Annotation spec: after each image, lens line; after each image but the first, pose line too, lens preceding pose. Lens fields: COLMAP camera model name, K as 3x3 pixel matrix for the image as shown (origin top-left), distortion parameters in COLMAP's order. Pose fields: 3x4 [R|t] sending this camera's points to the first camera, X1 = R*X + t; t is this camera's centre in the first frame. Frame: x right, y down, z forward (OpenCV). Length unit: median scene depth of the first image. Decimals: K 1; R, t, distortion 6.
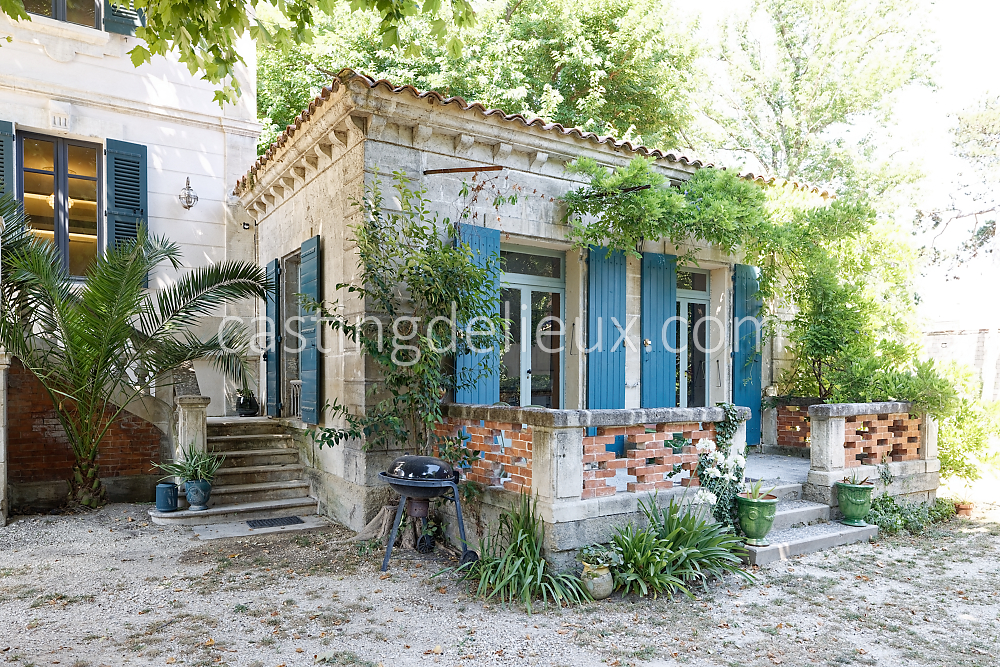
lens RADIAL K [[676.5, 0, 494.3], [0, 676.5, 395.9], [0, 0, 1]] dist [0.000560, -0.002296]
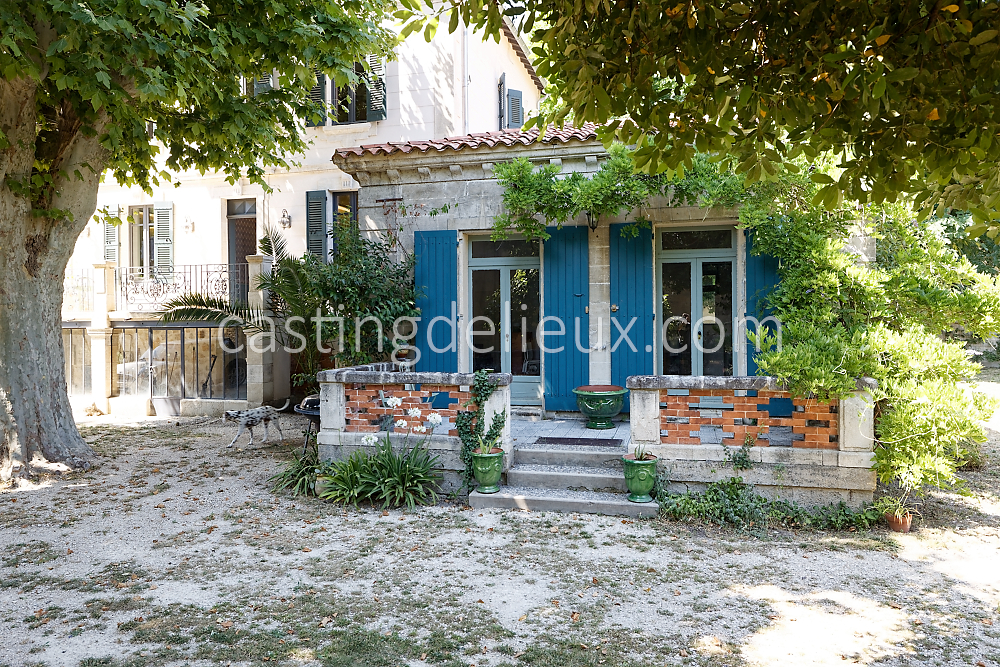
lens RADIAL K [[666.1, 0, 502.4], [0, 666.1, 327.3], [0, 0, 1]] dist [0.000543, -0.000596]
pose [[0.686717, -0.001545, -0.726923, 0.949709], [-0.005119, 0.999963, -0.006962, -0.044352], [0.726906, 0.008502, 0.686684, 0.167726]]
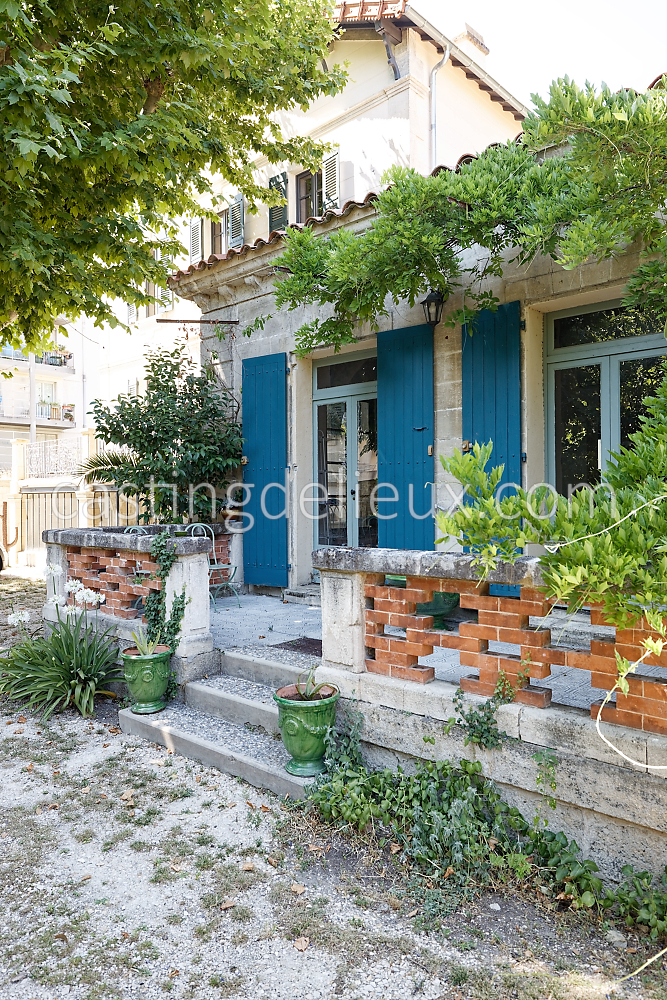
lens RADIAL K [[666.1, 0, 328.8], [0, 666.1, 502.9], [0, 0, 1]] dist [0.000543, -0.000596]
pose [[0.266082, -0.000287, -0.963950, 0.913360], [-0.014056, 0.999892, -0.004177, -0.018635], [0.963848, 0.014660, 0.266049, 0.755485]]
